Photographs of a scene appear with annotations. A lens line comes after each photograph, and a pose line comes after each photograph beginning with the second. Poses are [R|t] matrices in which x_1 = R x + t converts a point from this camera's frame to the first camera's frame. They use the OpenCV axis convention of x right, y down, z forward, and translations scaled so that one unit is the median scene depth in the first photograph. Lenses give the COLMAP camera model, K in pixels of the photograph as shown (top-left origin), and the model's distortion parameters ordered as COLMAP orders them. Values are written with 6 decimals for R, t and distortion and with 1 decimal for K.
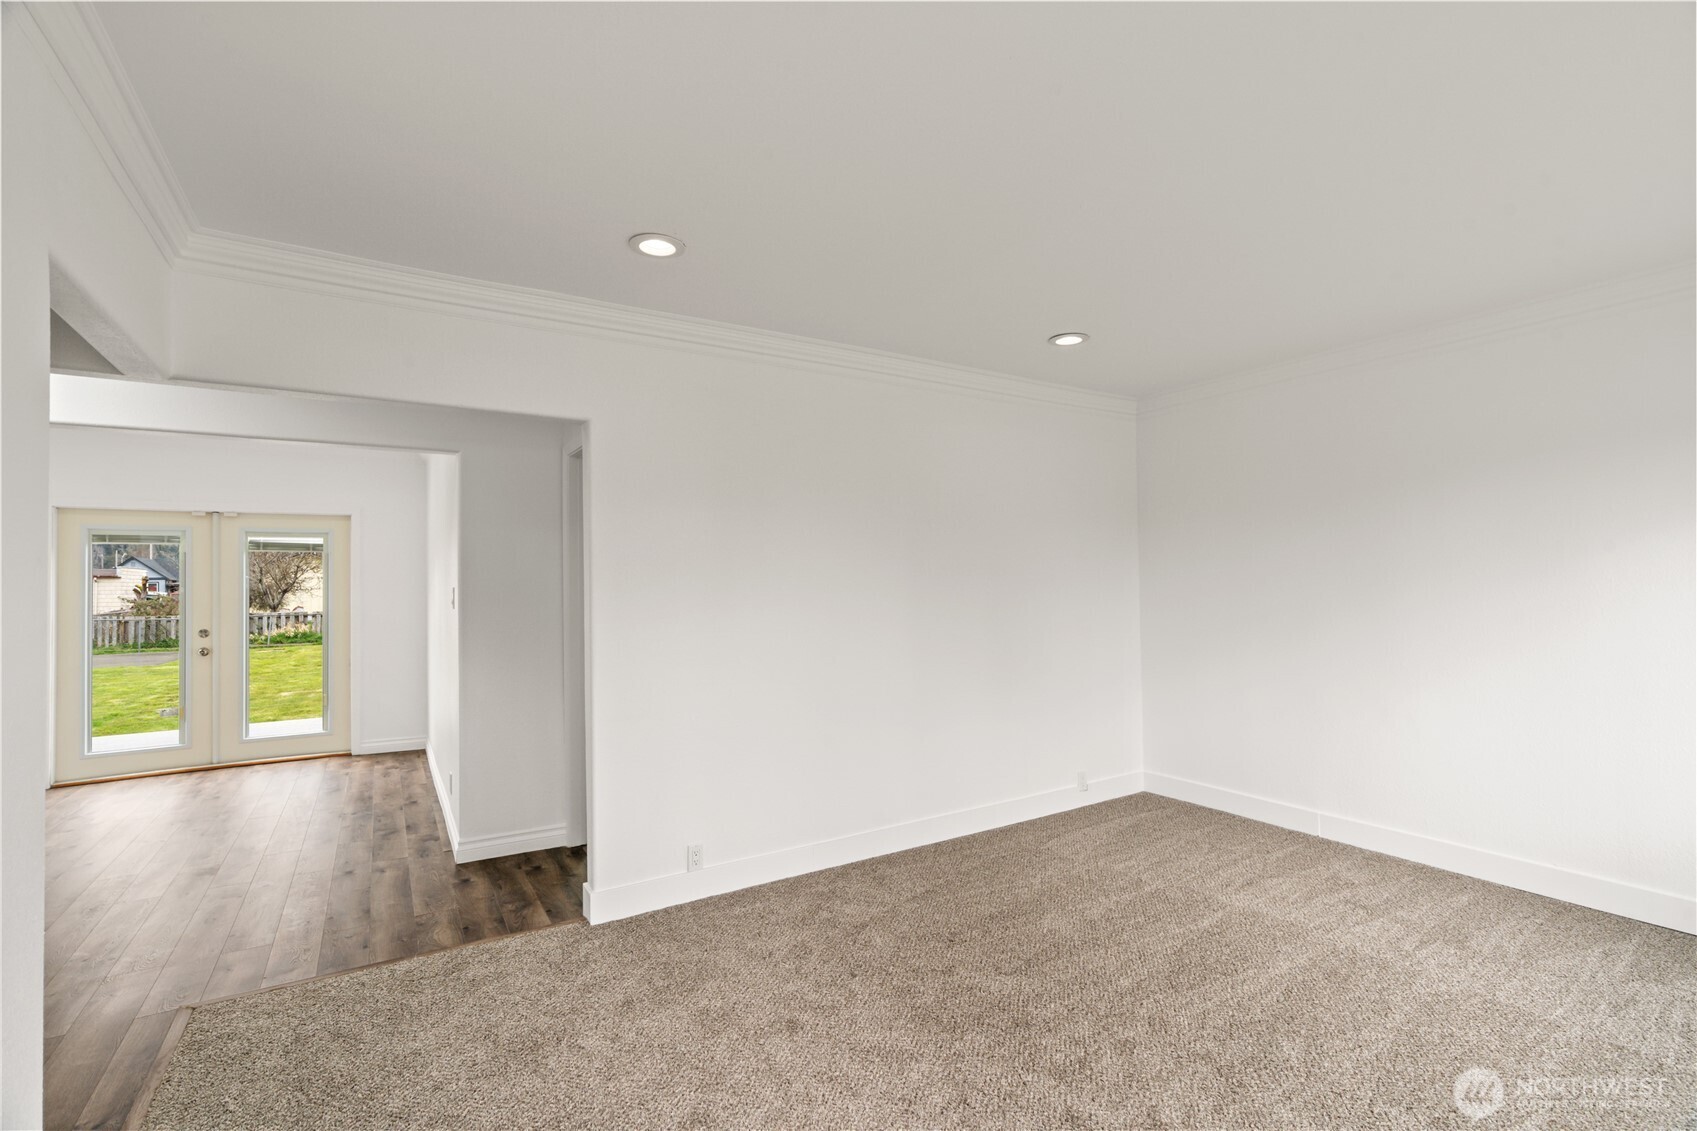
lens RADIAL K [[768.7, 0, 848.5], [0, 768.7, 565.5], [0, 0, 1]] dist [-0.013183, 0.006340]
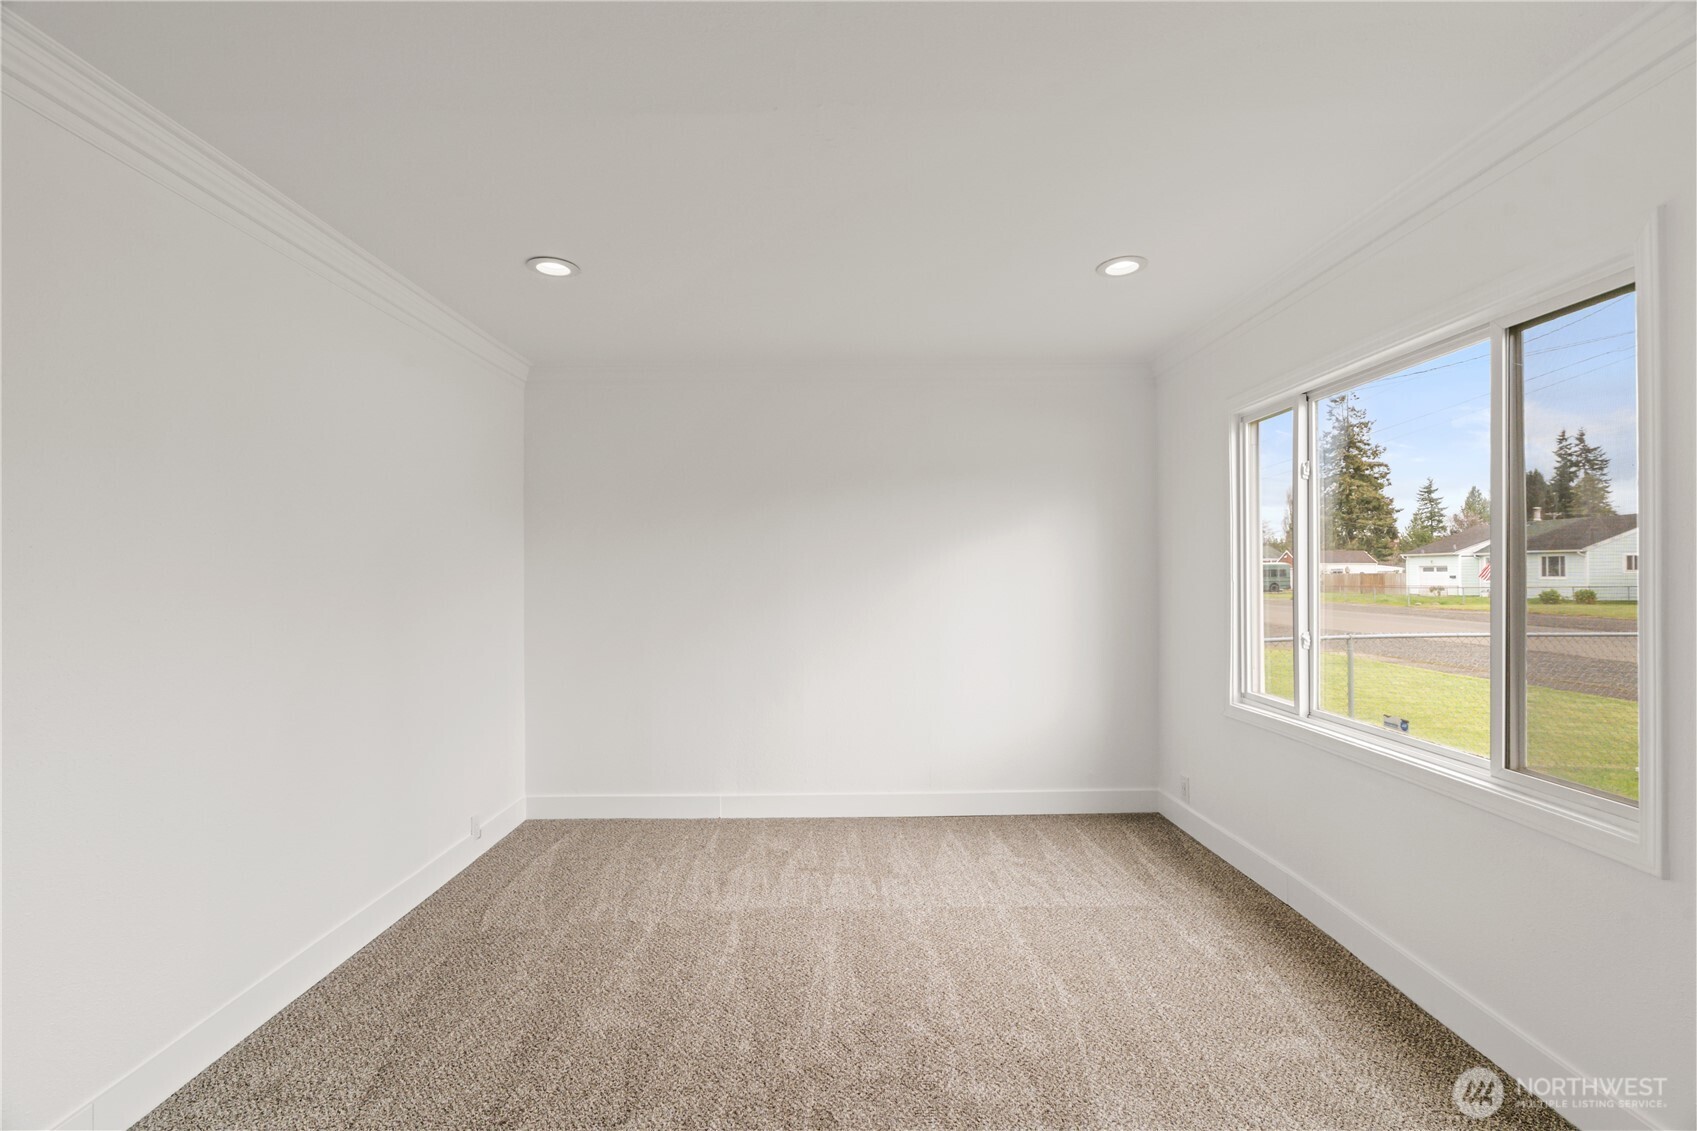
lens RADIAL K [[768.7, 0, 848.5], [0, 768.7, 565.5], [0, 0, 1]] dist [-0.013183, 0.006340]
pose [[0.518113, 0.014252, 0.855194, -0.229331], [-0.019852, 0.999792, -0.004634, 0.008350], [-0.855082, -0.014576, 0.518288, 0.341057]]
